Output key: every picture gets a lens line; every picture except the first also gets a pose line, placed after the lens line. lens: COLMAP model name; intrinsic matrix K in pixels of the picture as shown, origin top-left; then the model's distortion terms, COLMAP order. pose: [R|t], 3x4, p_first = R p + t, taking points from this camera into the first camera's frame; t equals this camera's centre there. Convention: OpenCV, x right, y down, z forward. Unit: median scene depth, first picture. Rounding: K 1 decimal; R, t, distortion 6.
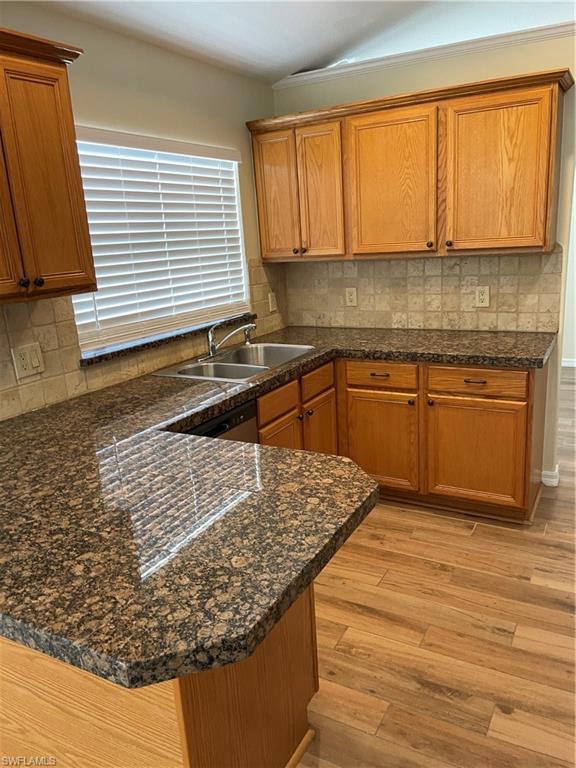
lens RADIAL K [[590.5, 0, 301.7], [0, 590.5, 383.6], [0, 0, 1]] dist [0.071372, -0.099629]
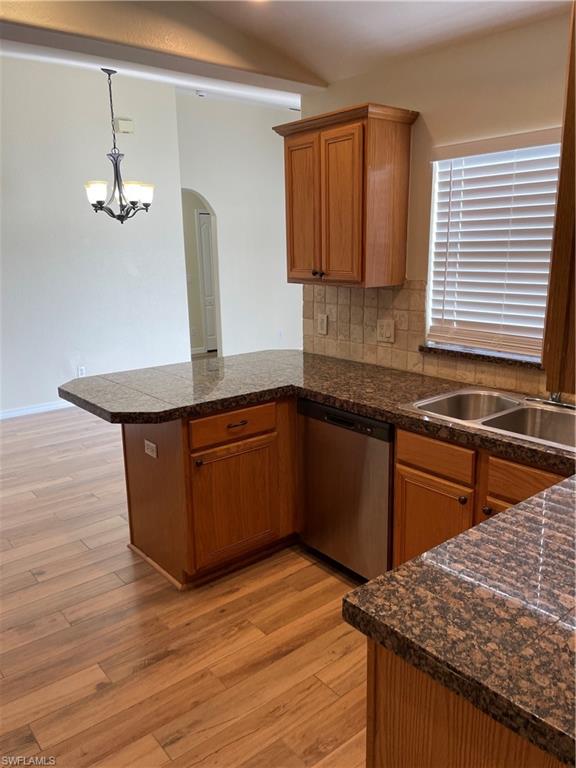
lens RADIAL K [[590.5, 0, 292.5], [0, 590.5, 386.7], [0, 0, 1]] dist [0.071372, -0.099629]
pose [[-0.382063, 0.268584, -0.884246, 0.875311], [-0.199701, 0.910232, 0.362764, -0.373953], [0.902301, 0.315183, -0.294129, 1.232599]]
